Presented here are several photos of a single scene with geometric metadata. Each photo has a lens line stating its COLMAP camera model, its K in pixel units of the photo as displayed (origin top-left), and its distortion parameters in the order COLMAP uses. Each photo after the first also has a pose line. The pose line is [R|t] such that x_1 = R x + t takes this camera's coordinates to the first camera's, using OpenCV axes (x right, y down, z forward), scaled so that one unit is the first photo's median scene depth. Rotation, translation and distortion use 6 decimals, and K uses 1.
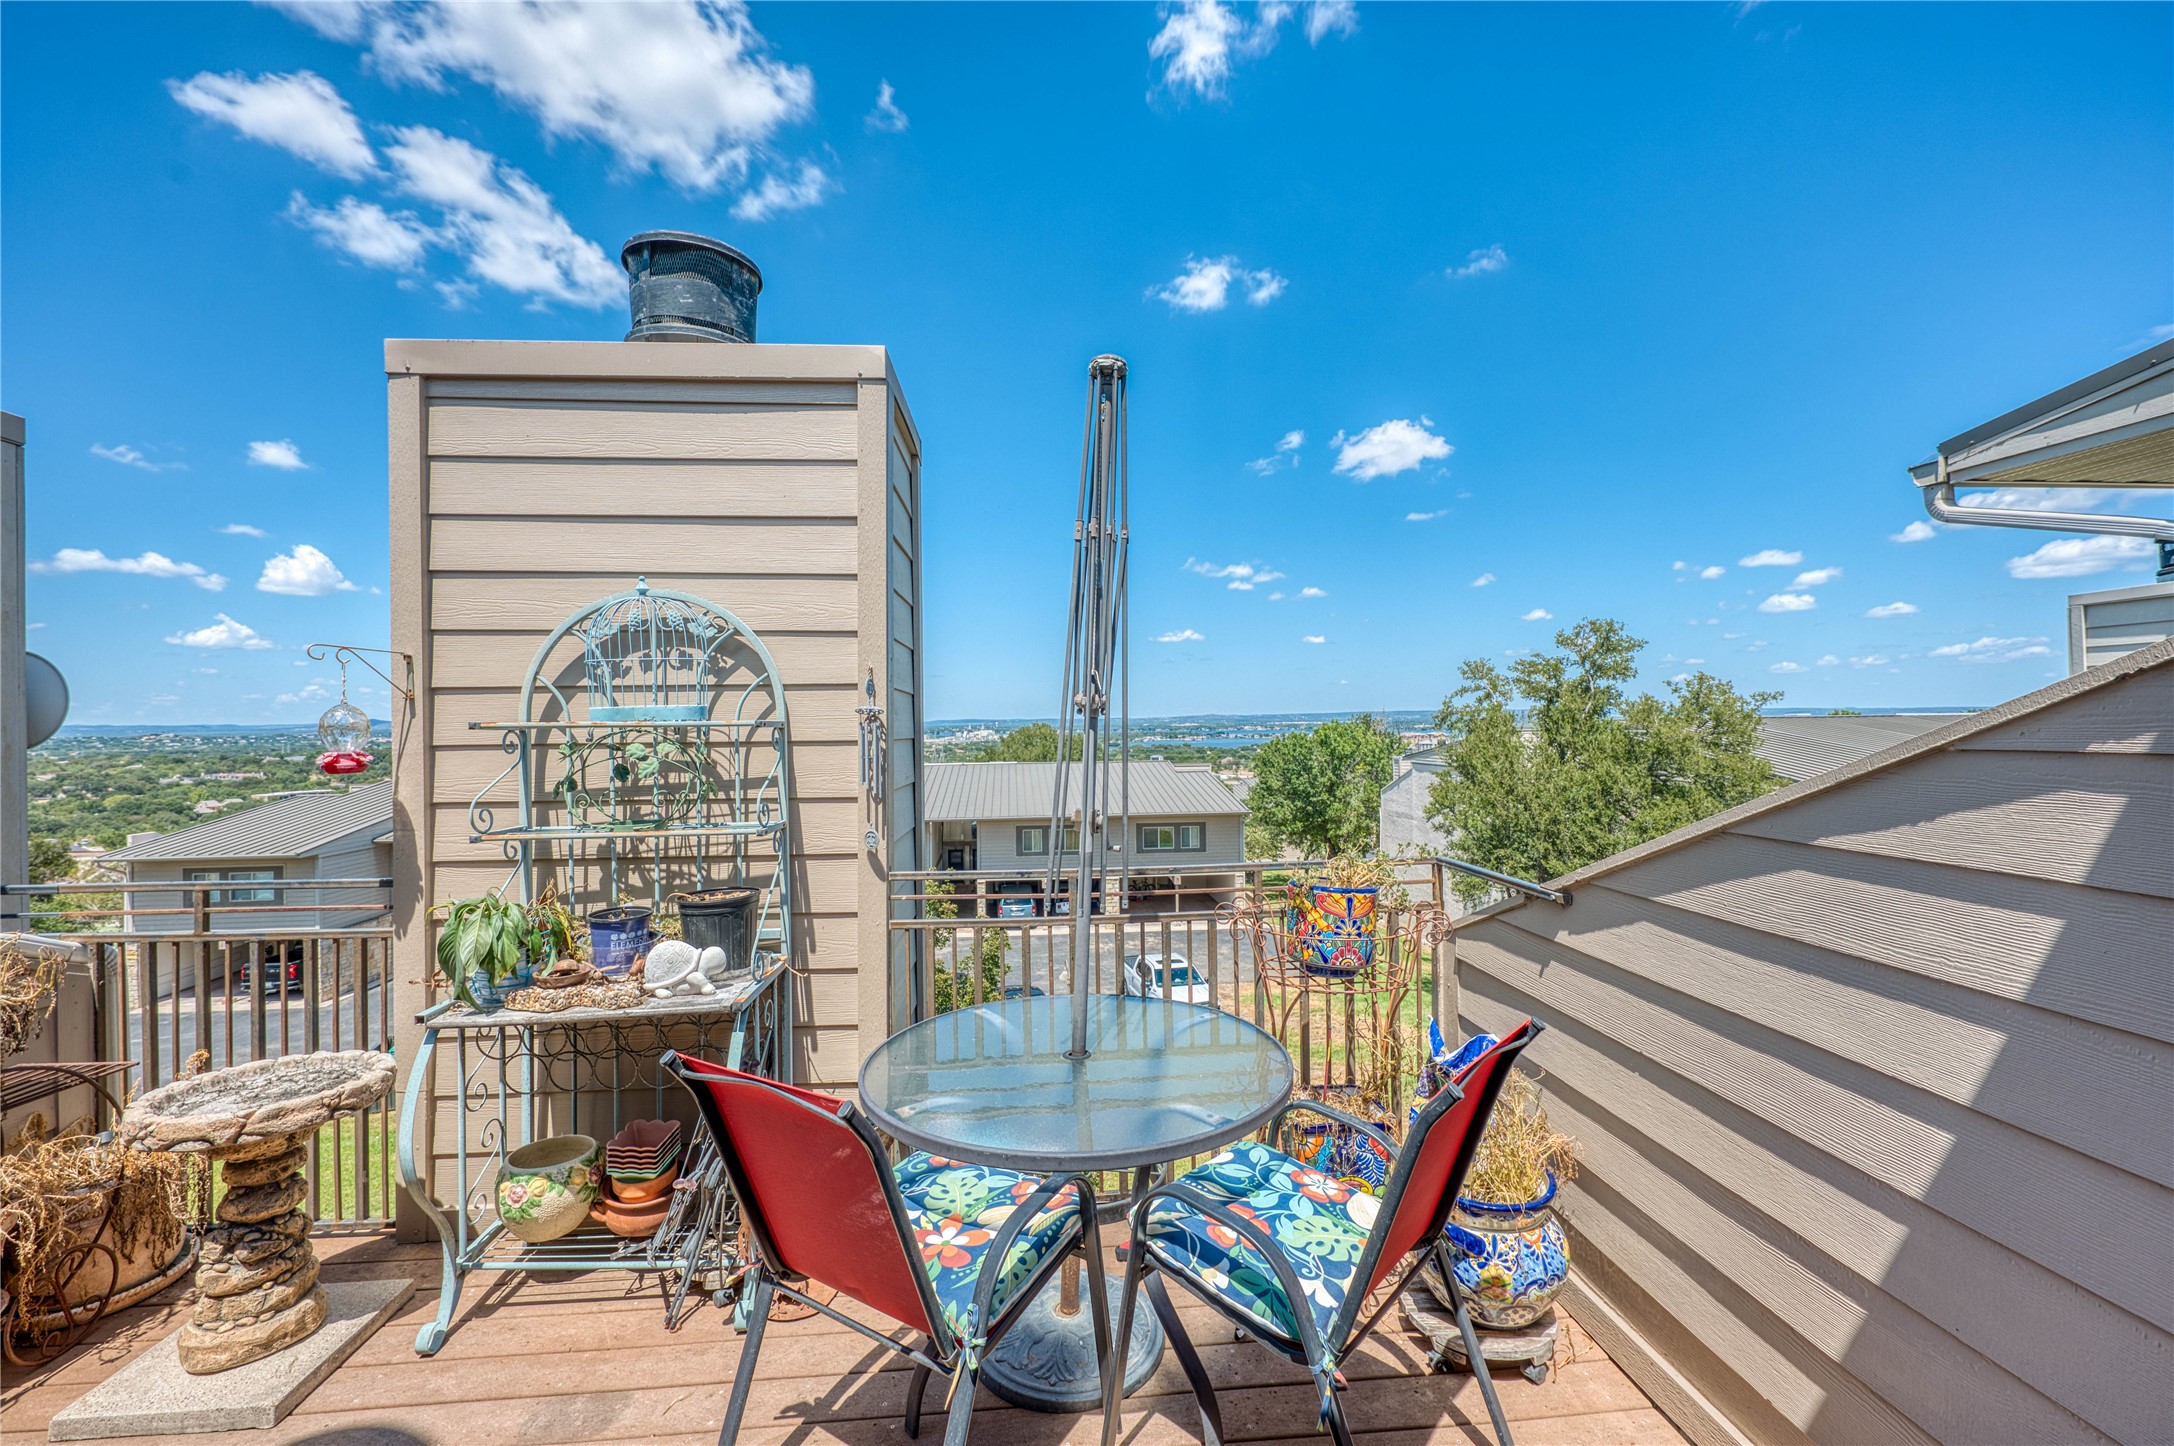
lens RADIAL K [[868.7, 0, 1082.6], [0, 868.7, 724.5], [0, 0, 1]] dist [-0.026931, 0.002246]
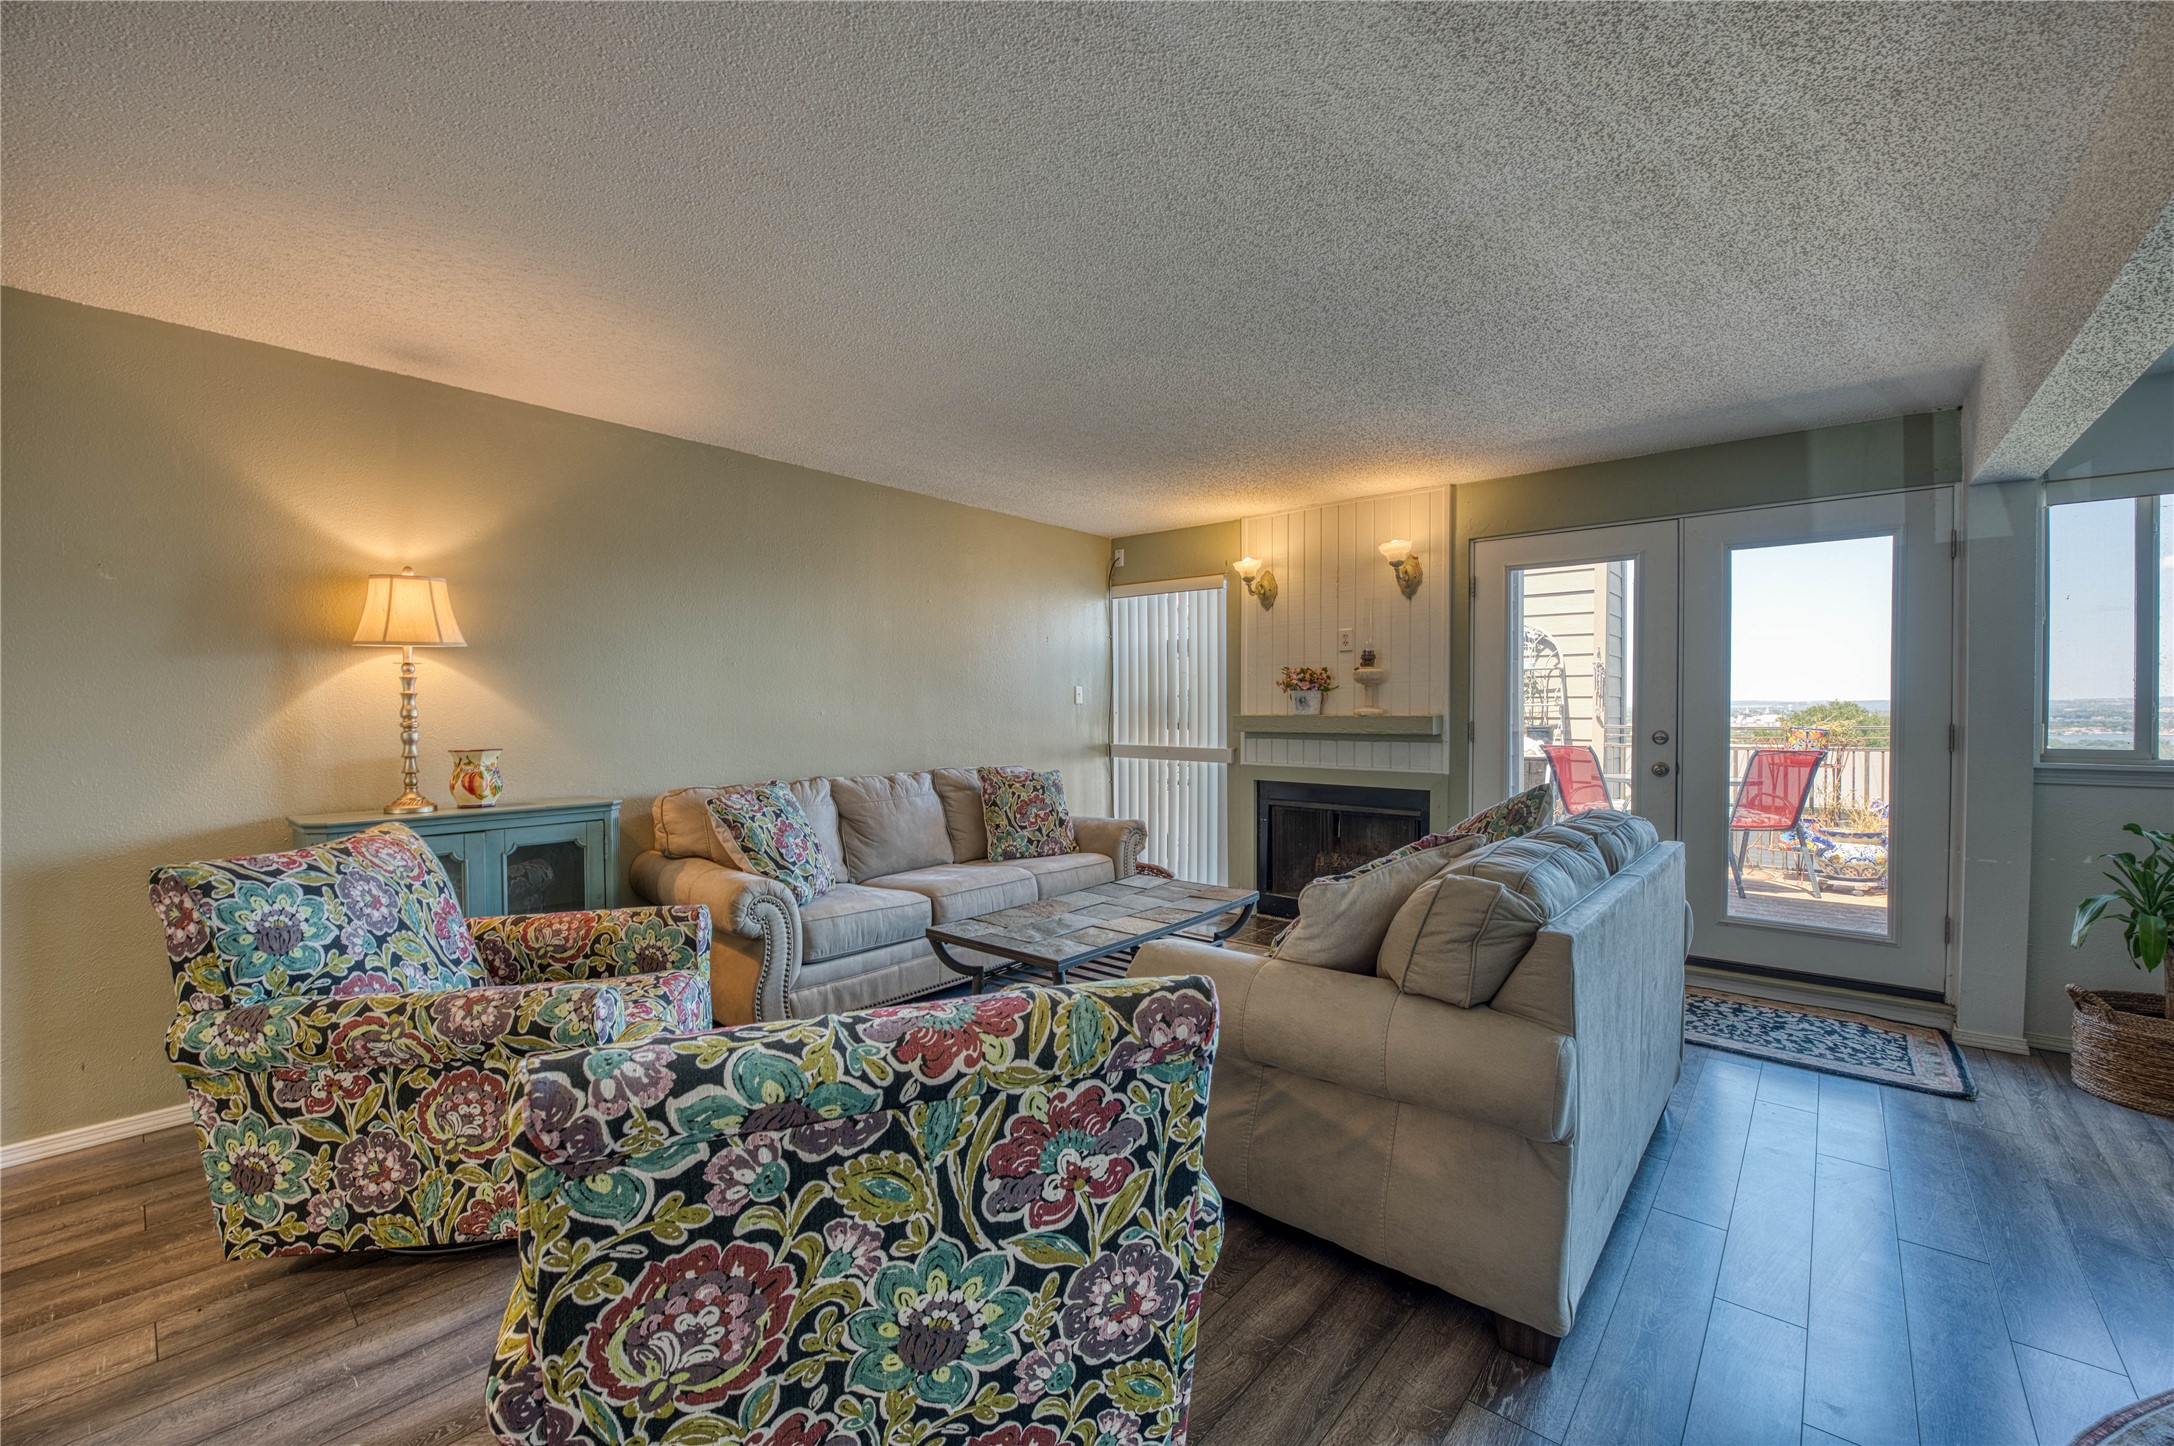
lens RADIAL K [[868.7, 0, 1082.6], [0, 868.7, 724.5], [0, 0, 1]] dist [-0.026931, 0.002246]
pose [[0.699535, 0.016447, -0.714409, 0.541277], [0.000092, 0.999733, 0.023107, 0.112281], [0.714598, -0.016230, 0.699347, -1.996252]]
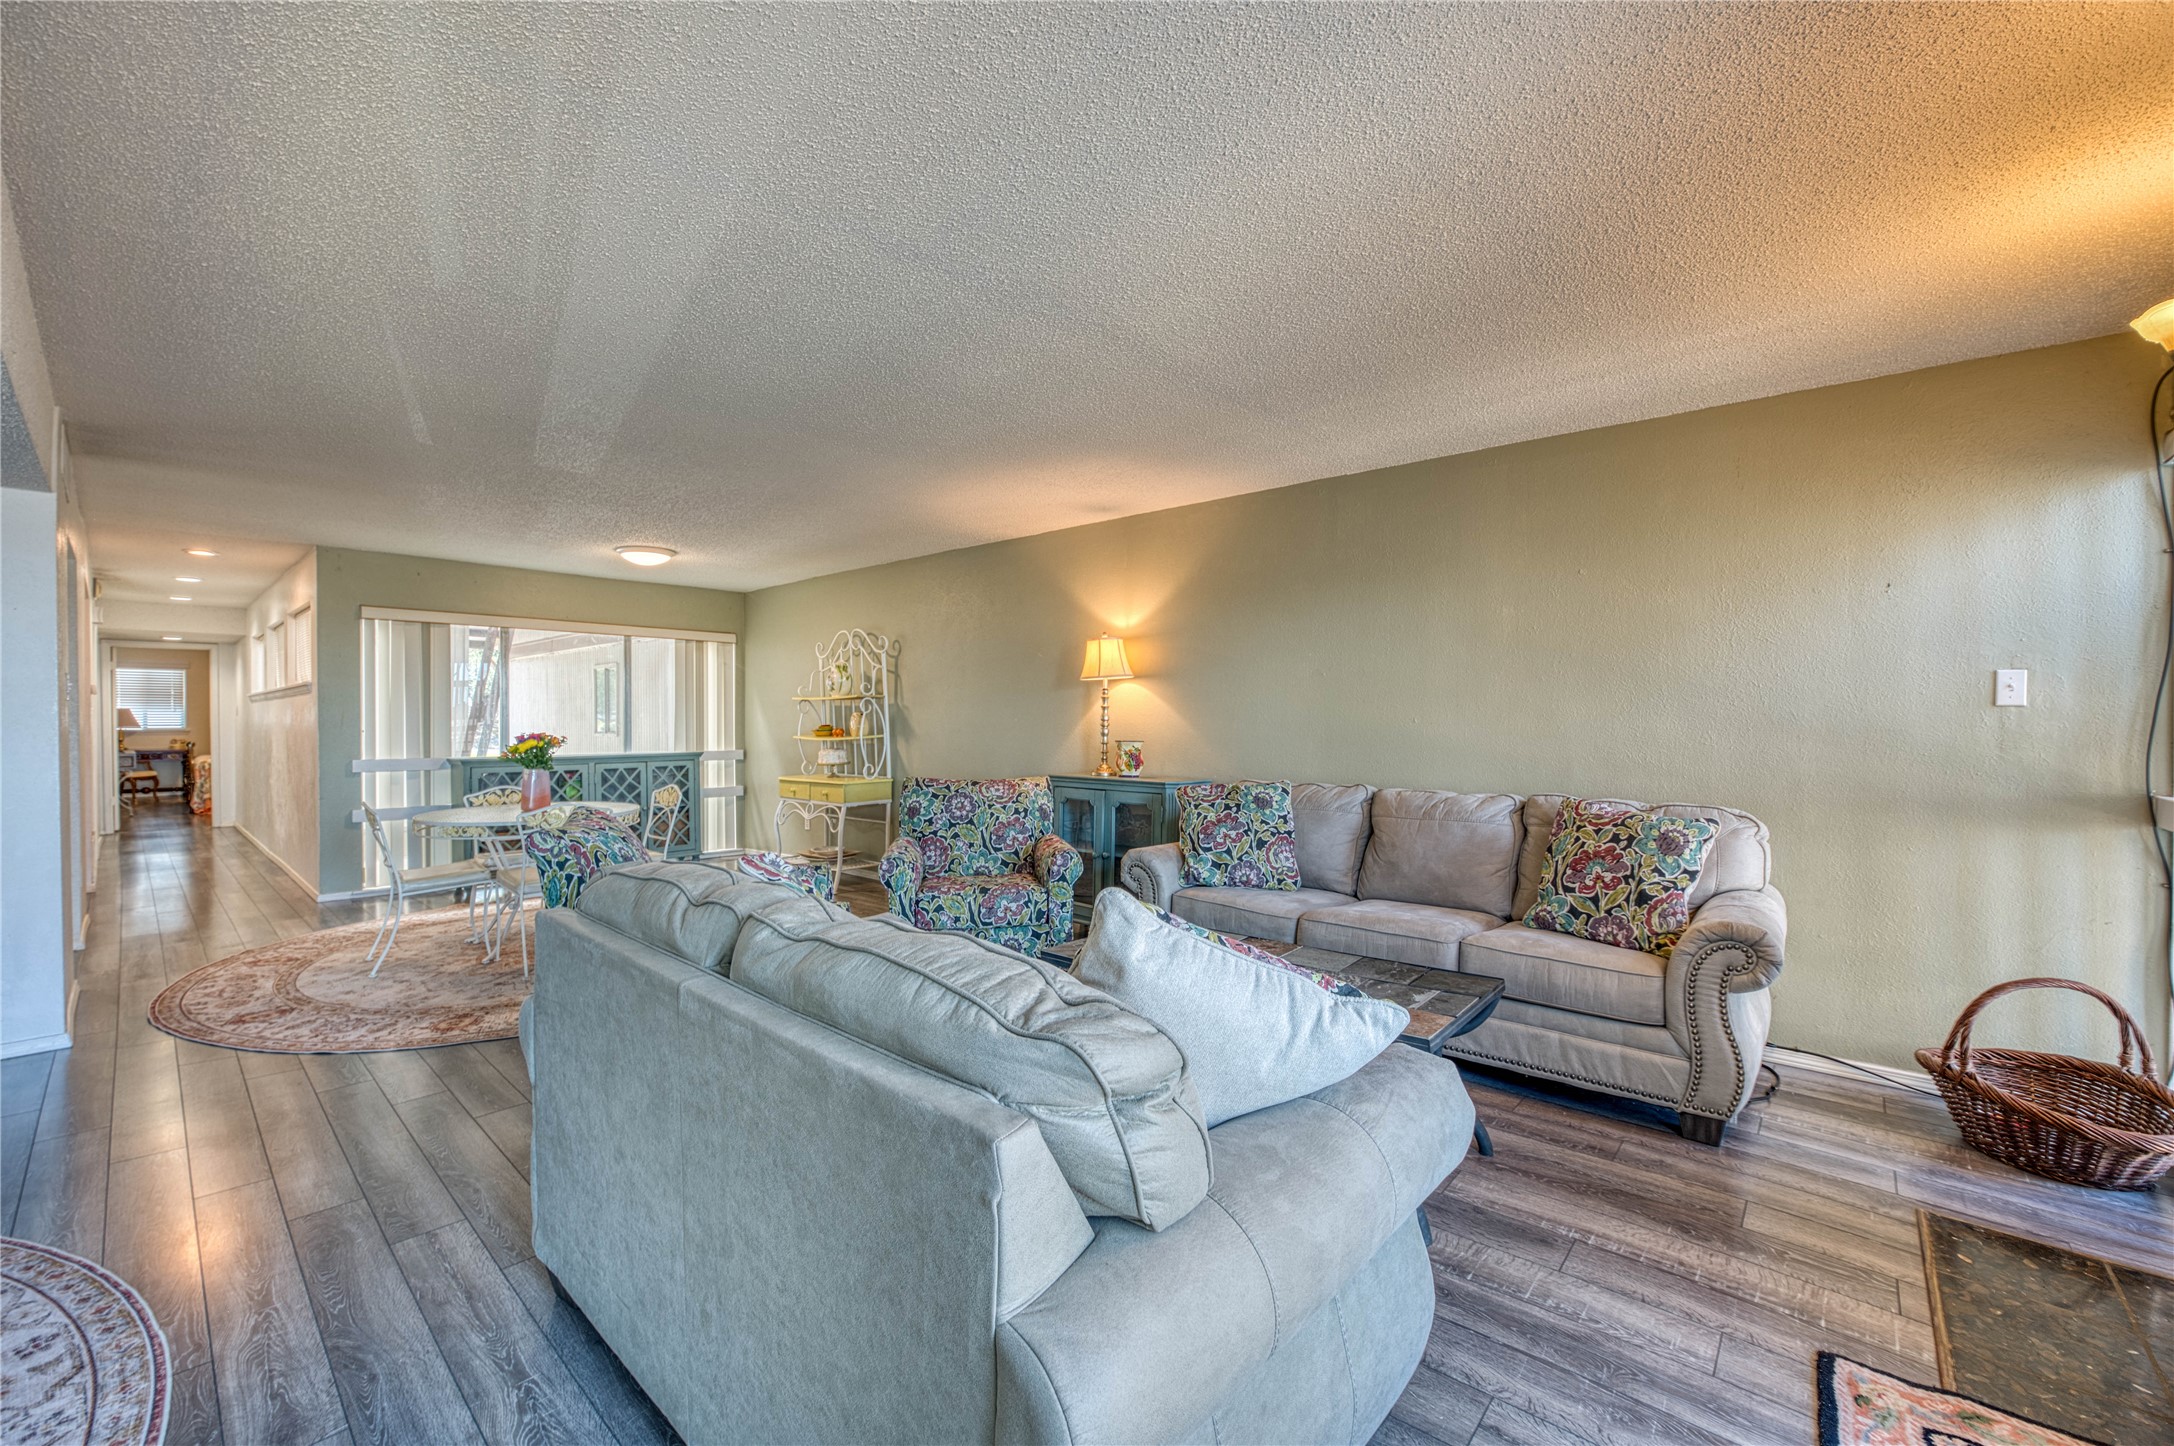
lens RADIAL K [[868.7, 0, 1082.6], [0, 868.7, 724.5], [0, 0, 1]] dist [-0.026931, 0.002246]
pose [[-0.719872, 0.010801, -0.694023, 0.516669], [0.004609, 0.999931, 0.010781, 0.117412], [0.694092, 0.004562, -0.719872, -0.549008]]
